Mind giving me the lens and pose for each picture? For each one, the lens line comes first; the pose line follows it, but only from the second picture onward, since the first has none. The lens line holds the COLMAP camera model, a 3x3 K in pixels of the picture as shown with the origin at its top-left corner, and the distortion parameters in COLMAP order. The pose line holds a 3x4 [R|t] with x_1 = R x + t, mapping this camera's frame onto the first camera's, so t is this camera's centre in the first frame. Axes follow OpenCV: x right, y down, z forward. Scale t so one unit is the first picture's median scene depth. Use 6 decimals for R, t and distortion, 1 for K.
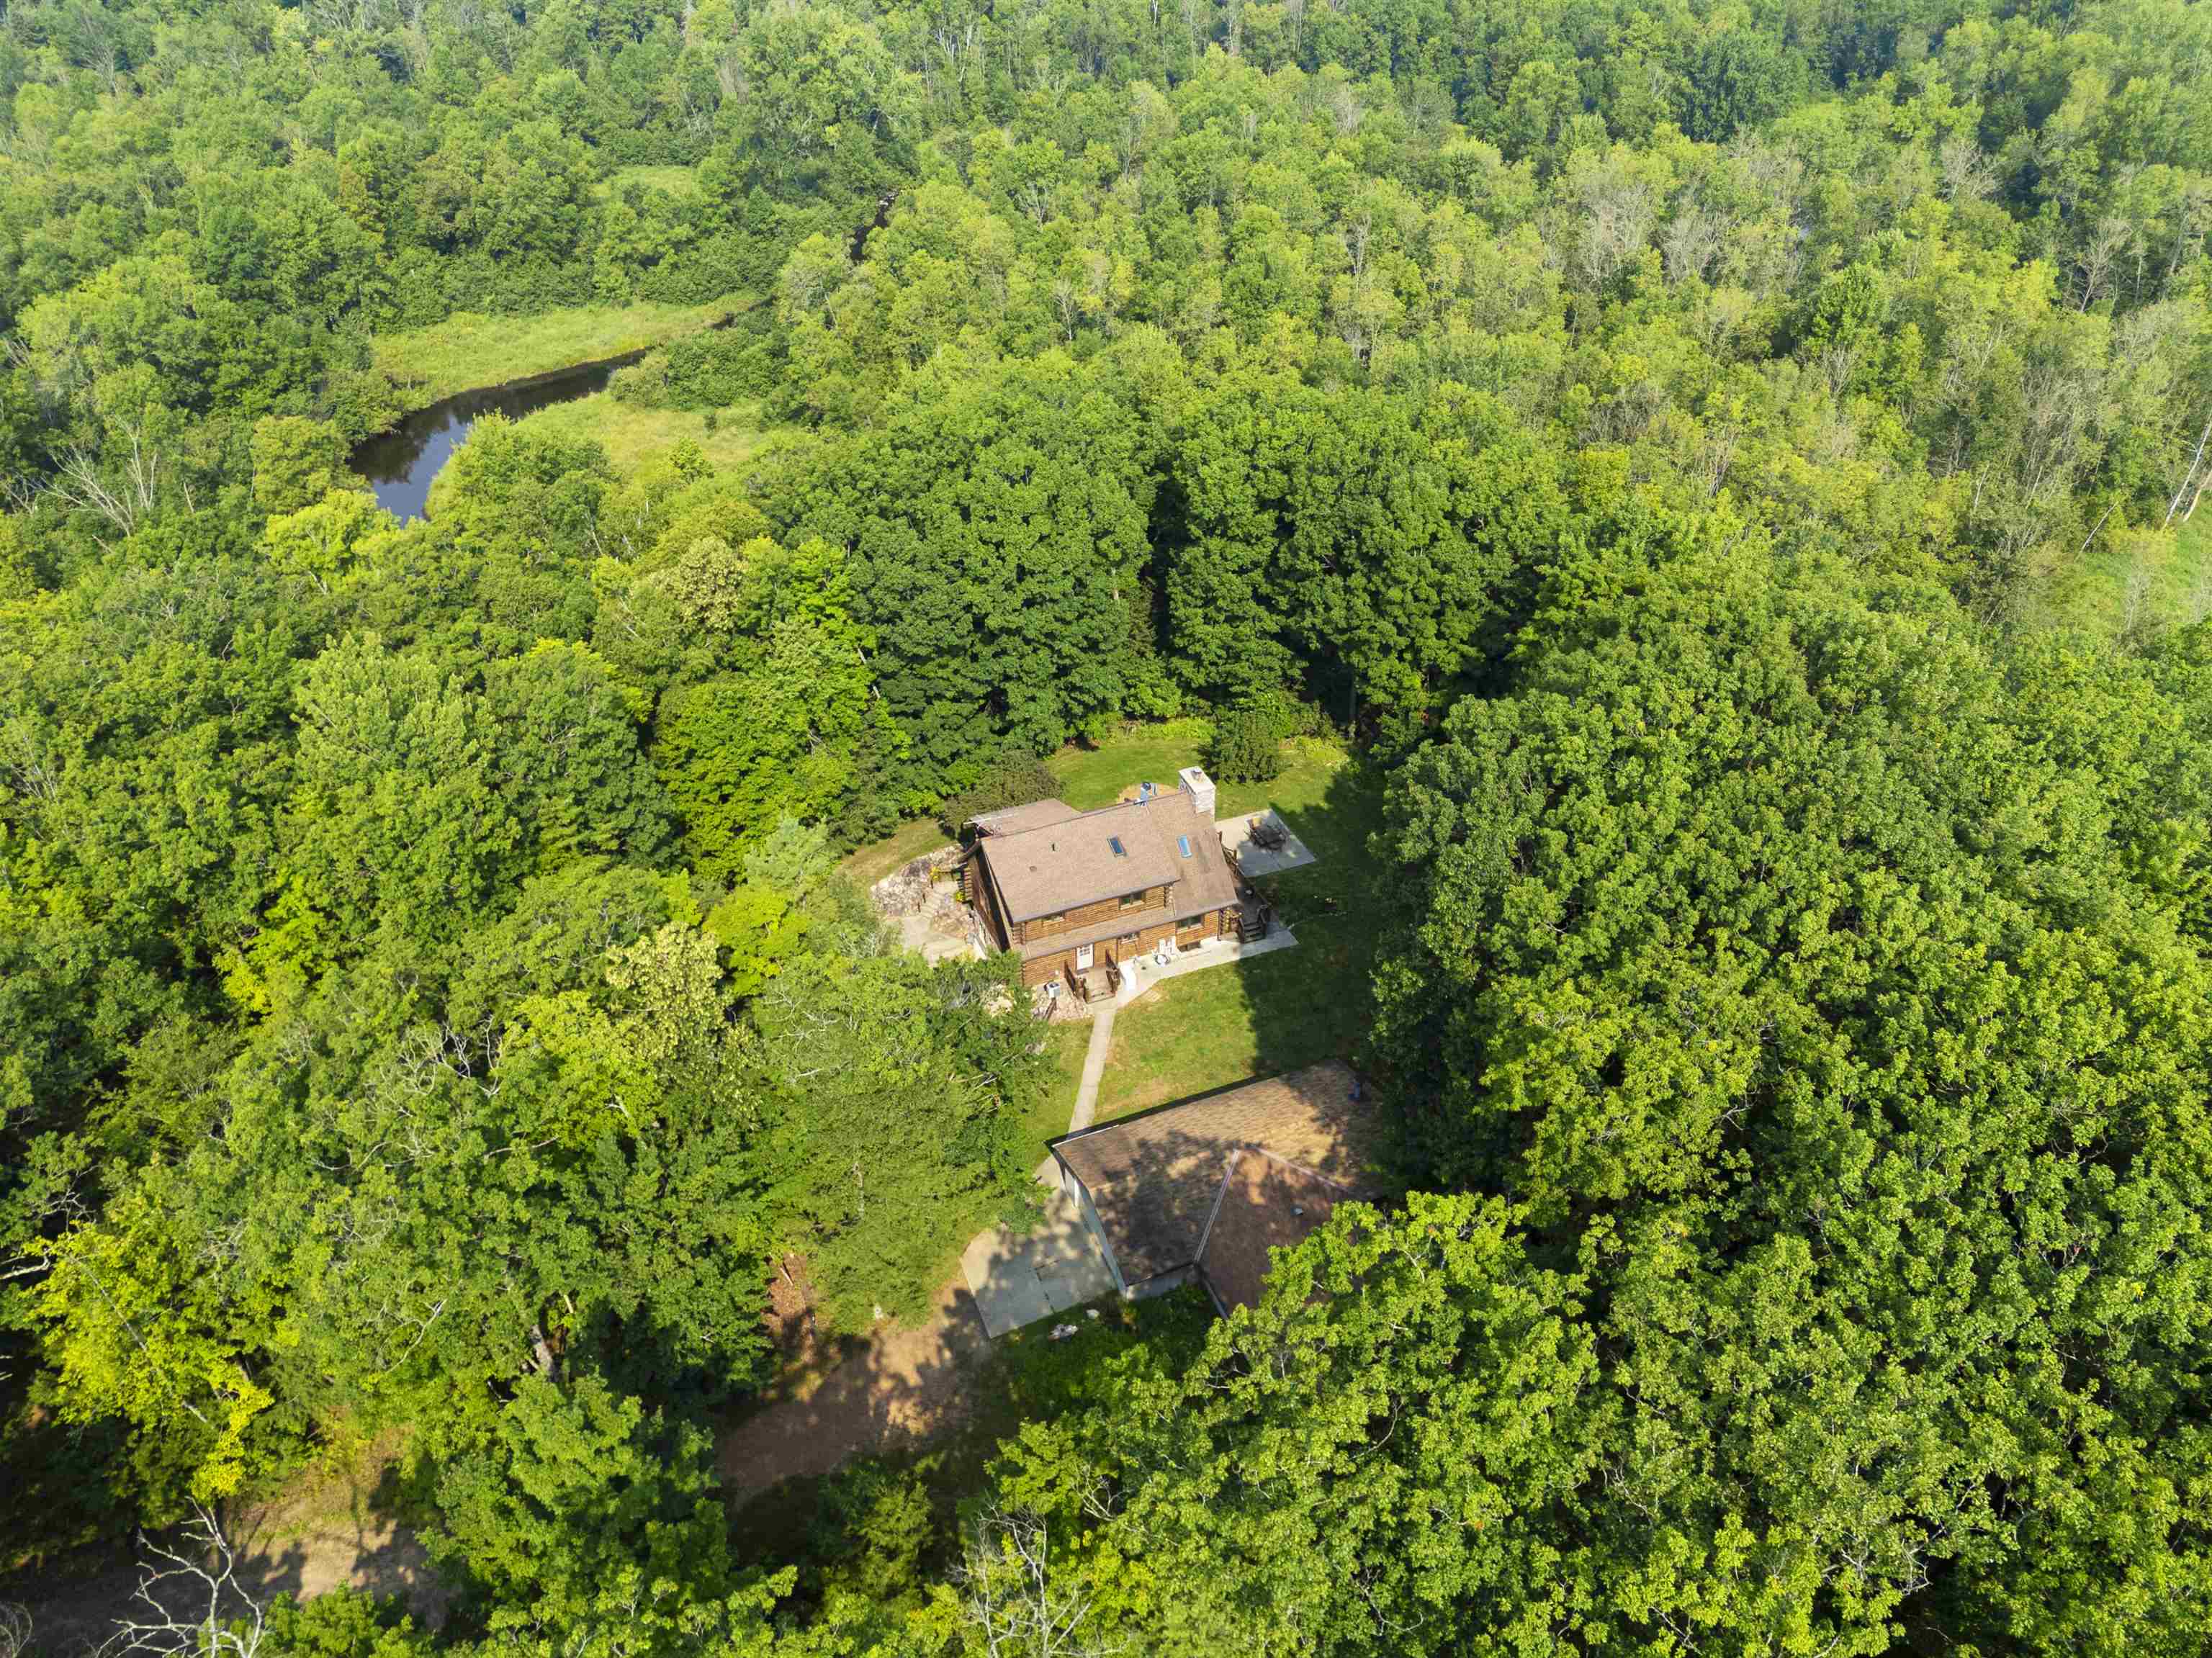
lens RADIAL K [[1551.6, 0, 1042.4], [0, 1551.6, 826.6], [0, 0, 1]] dist [0.065181, -0.000868]
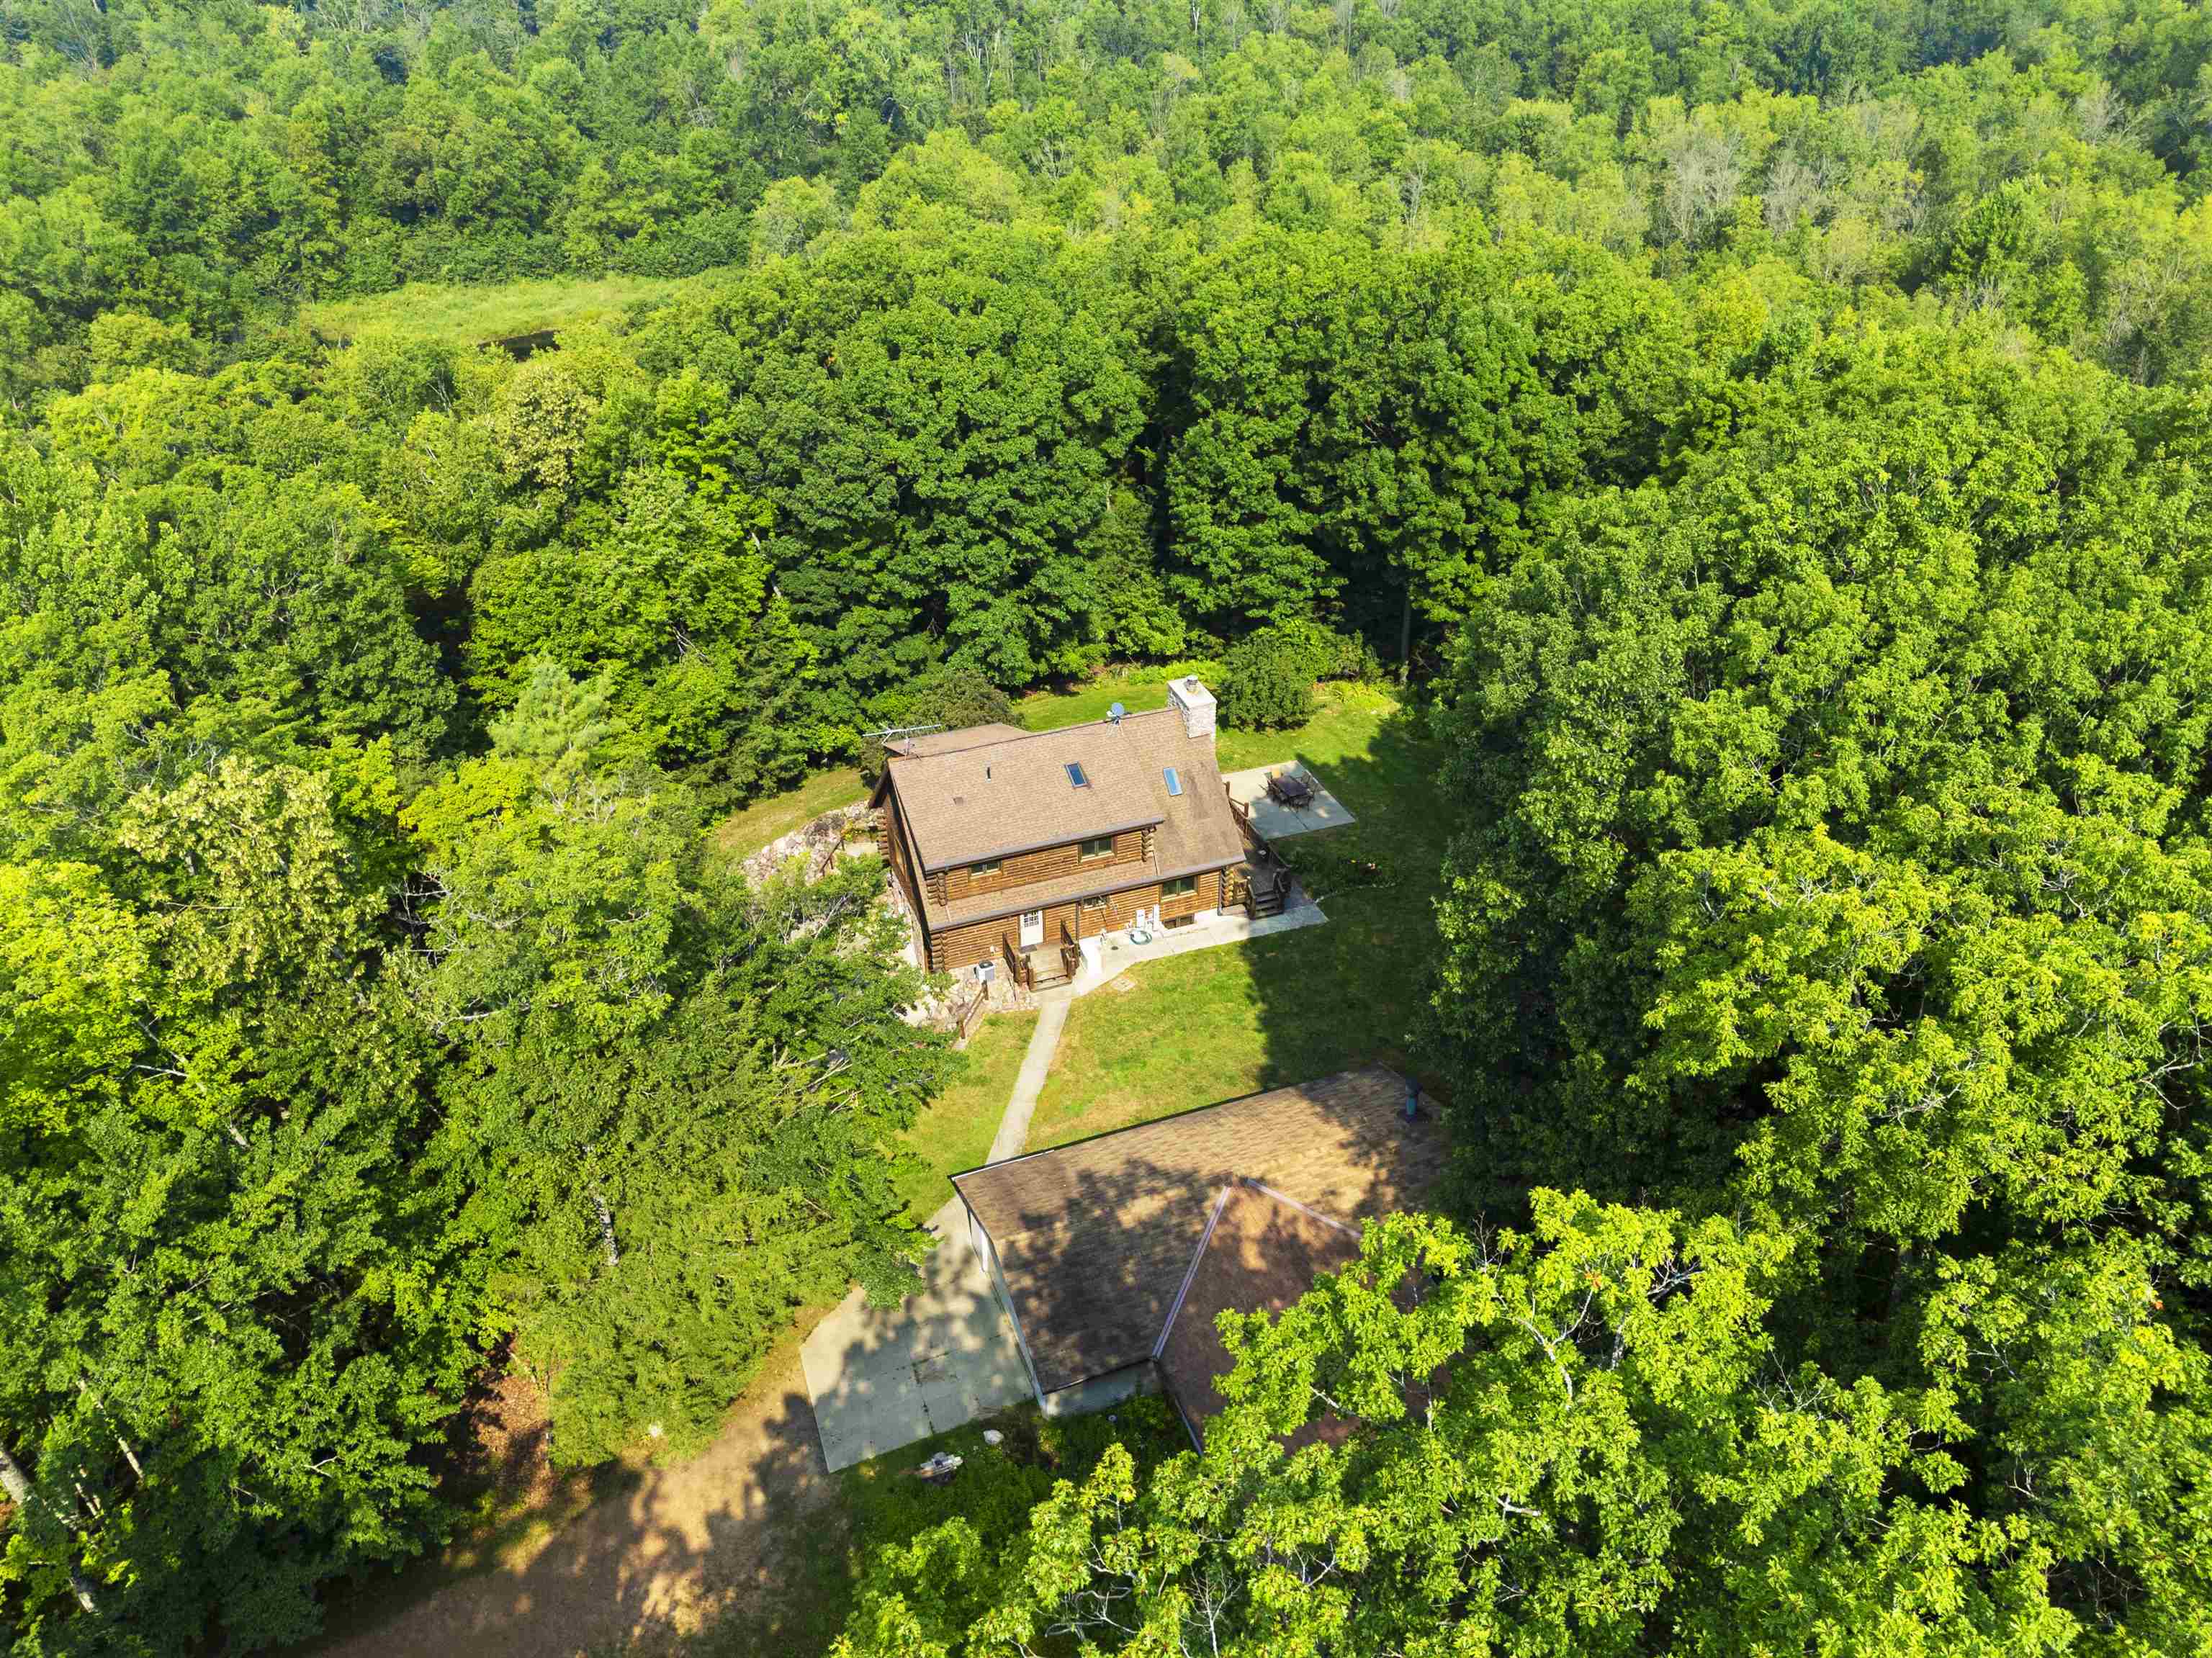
lens RADIAL K [[1563.7, 0, 1056.2], [0, 1563.7, 834.2], [0, 0, 1]] dist [0.044024, -0.001185]
pose [[0.999647, 0.016605, -0.020719, 0.054023], [-0.017727, 0.998317, -0.055220, 0.081138], [0.019767, 0.055568, 0.998259, 0.277058]]
